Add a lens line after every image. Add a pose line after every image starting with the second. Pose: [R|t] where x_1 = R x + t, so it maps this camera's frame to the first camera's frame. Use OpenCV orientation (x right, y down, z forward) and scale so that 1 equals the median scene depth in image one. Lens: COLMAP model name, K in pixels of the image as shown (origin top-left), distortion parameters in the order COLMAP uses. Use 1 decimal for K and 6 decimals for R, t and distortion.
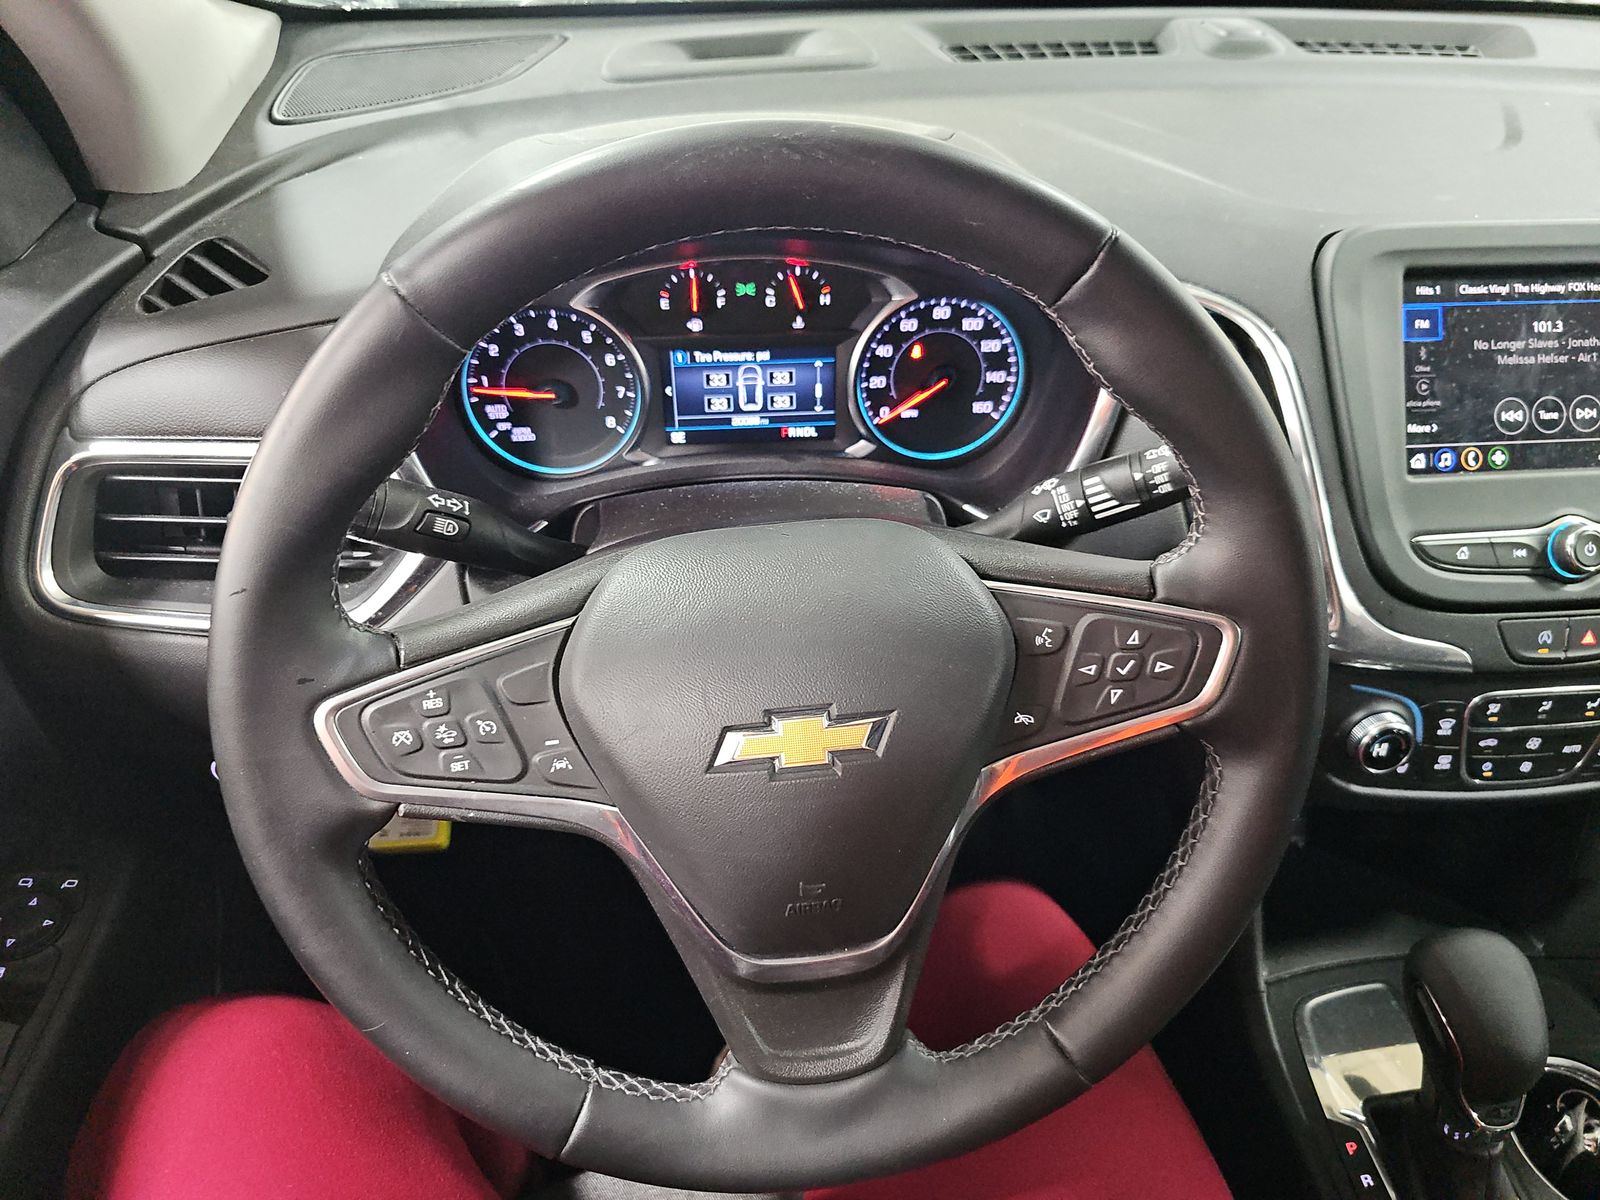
lens RADIAL K [[1078.0, 0, 796.5], [0, 1078.0, 598.4], [0, 0, 1]] dist [0.029554, -0.024338]
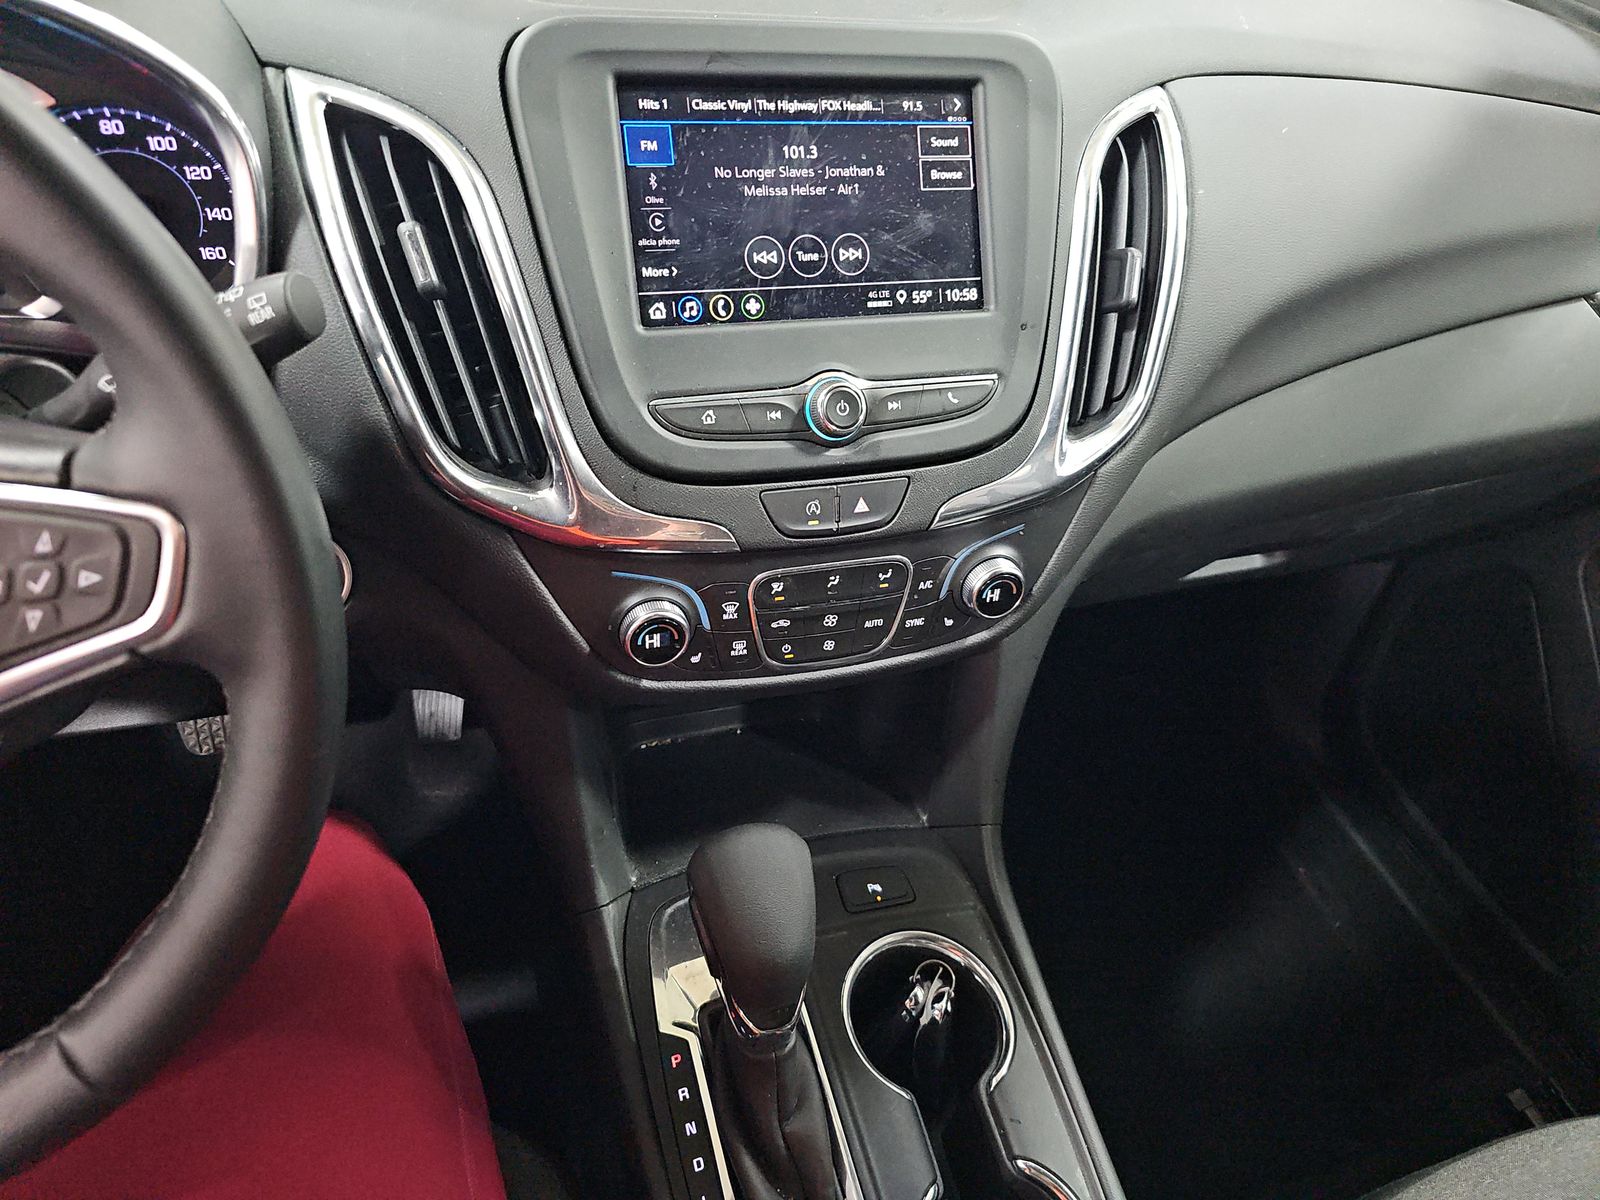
lens RADIAL K [[1078.0, 0, 796.8], [0, 1078.0, 604.6], [0, 0, 1]] dist [0.029554, -0.024338]
pose [[0.978748, -0.068225, 0.193384, 0.455358], [0.046497, 0.992305, 0.114754, 0.011430], [-0.199725, -0.103323, 0.974389, 0.101899]]
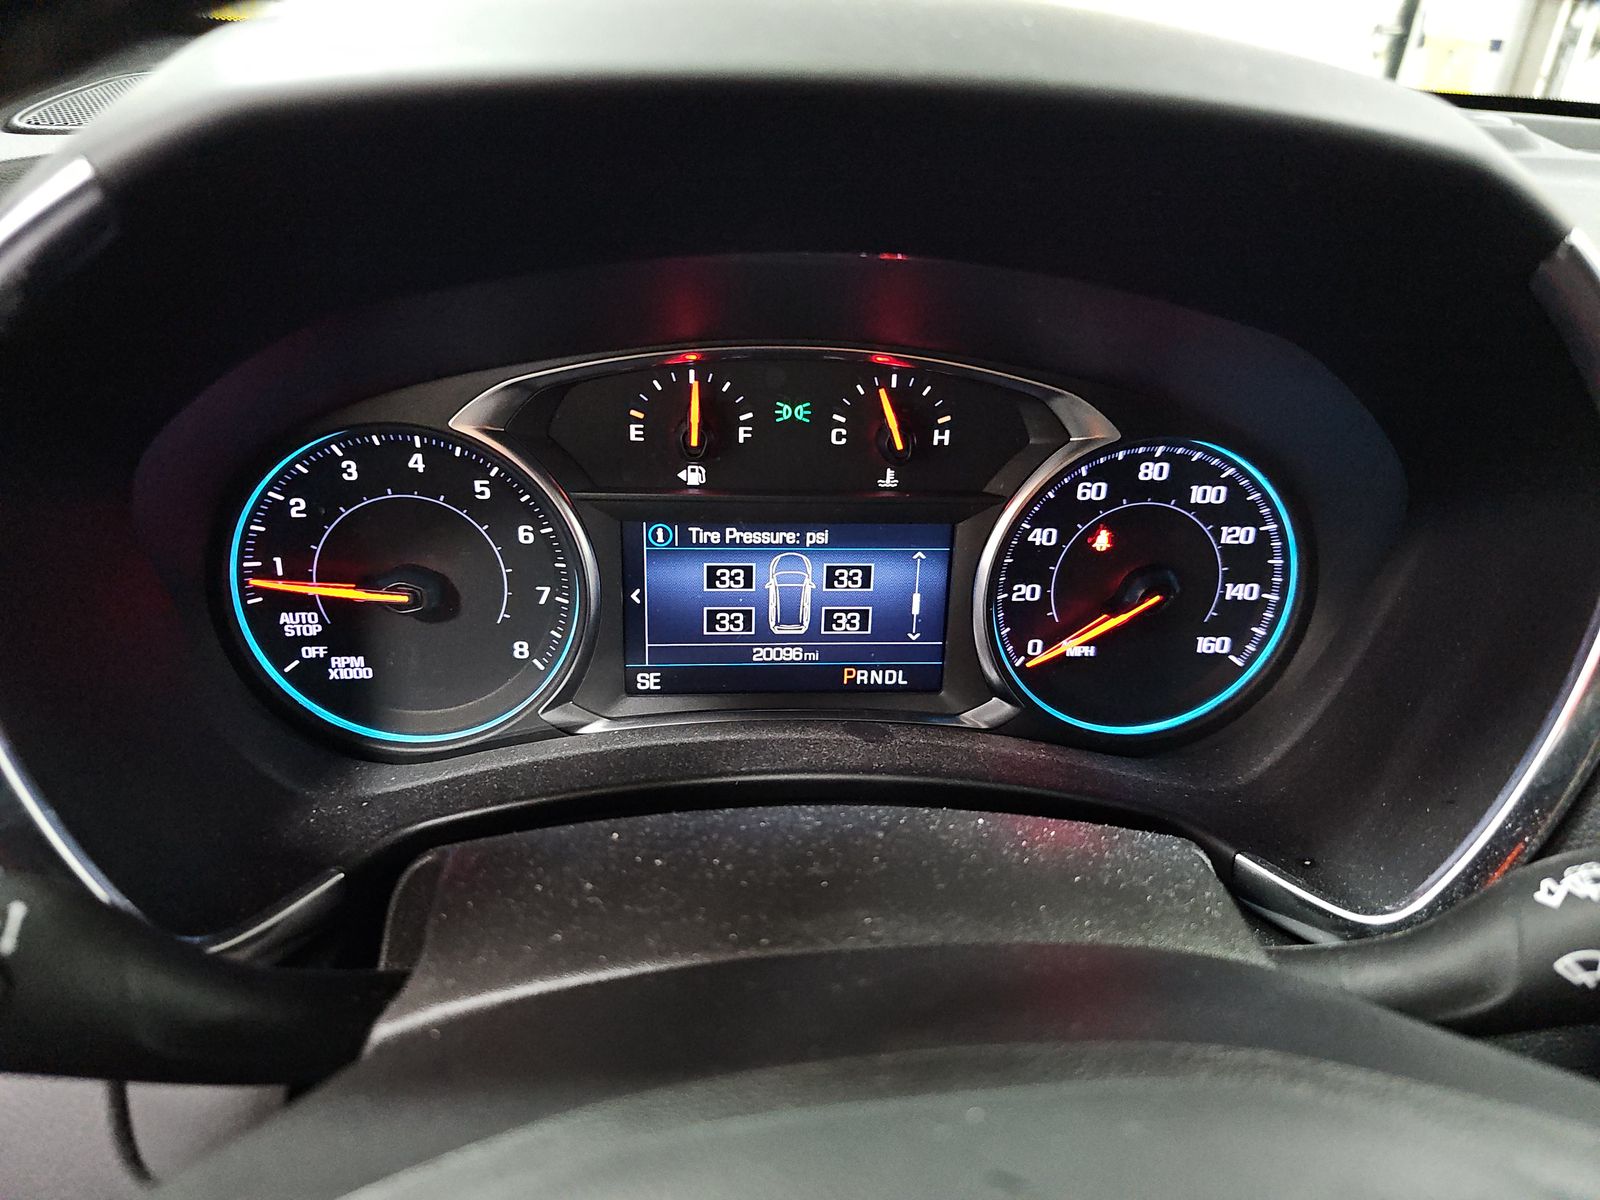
lens RADIAL K [[1078.0, 0, 810.1], [0, 1078.0, 593.8], [0, 0, 1]] dist [0.029554, -0.024338]
pose [[0.999121, 0.035408, 0.022443, -0.047390], [-0.030758, 0.982923, -0.181428, -0.104717], [-0.028484, 0.180578, 0.983148, 0.501427]]
